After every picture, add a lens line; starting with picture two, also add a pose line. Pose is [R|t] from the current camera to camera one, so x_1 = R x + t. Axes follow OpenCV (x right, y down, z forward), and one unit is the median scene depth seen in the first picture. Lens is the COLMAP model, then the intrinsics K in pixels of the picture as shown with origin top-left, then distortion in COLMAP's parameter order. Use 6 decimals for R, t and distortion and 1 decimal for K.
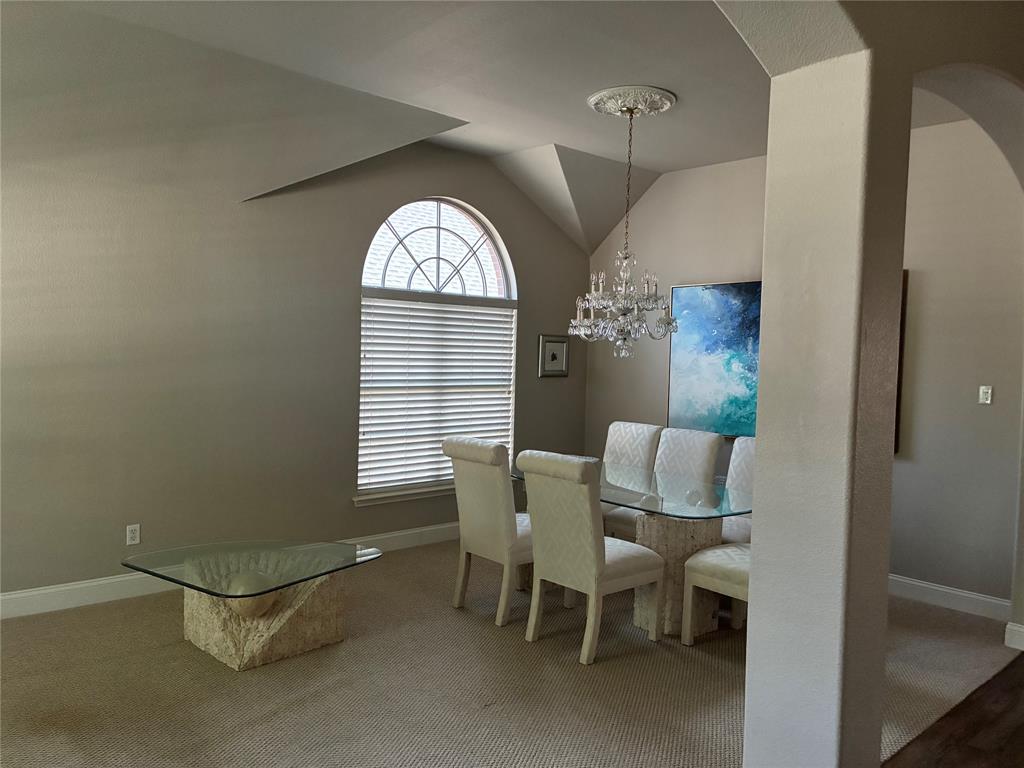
lens RADIAL K [[775.9, 0, 514.0], [0, 775.9, 384.1], [0, 0, 1]] dist [0.034489, -0.052954]
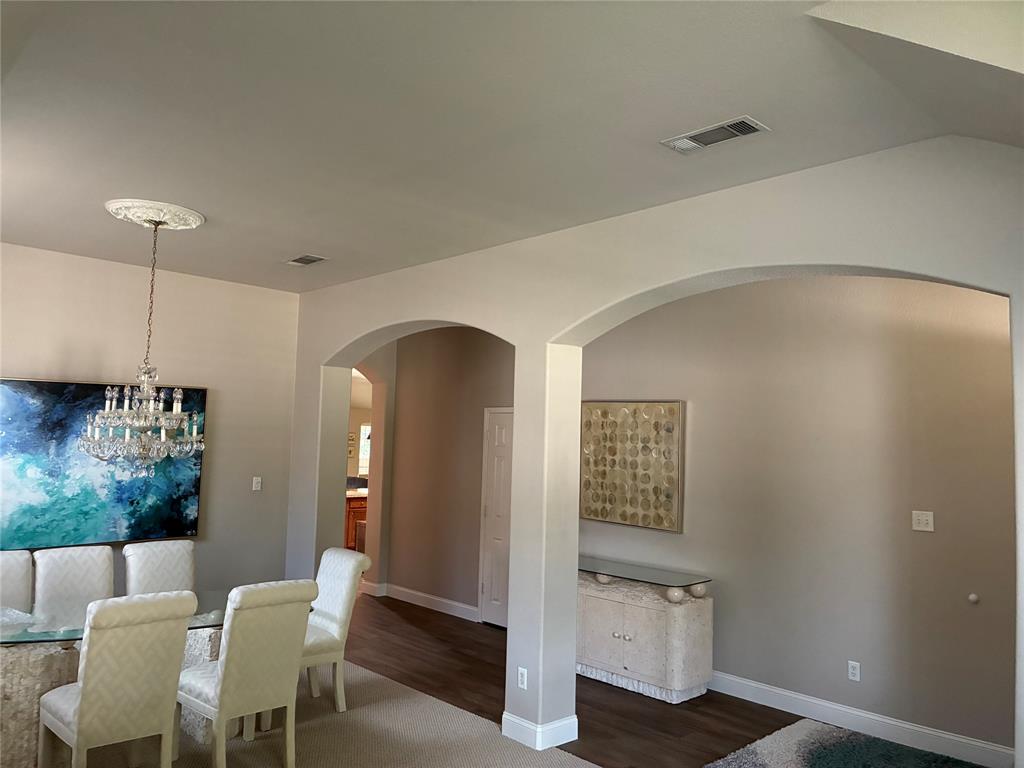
lens RADIAL K [[775.9, 0, 513.9], [0, 775.9, 384.1], [0, 0, 1]] dist [0.034489, -0.052954]
pose [[-0.021688, 0.041955, 0.998884, -0.650364], [0.014699, 0.999024, -0.041642, -0.079671], [-0.999657, 0.013779, -0.022284, 0.454016]]
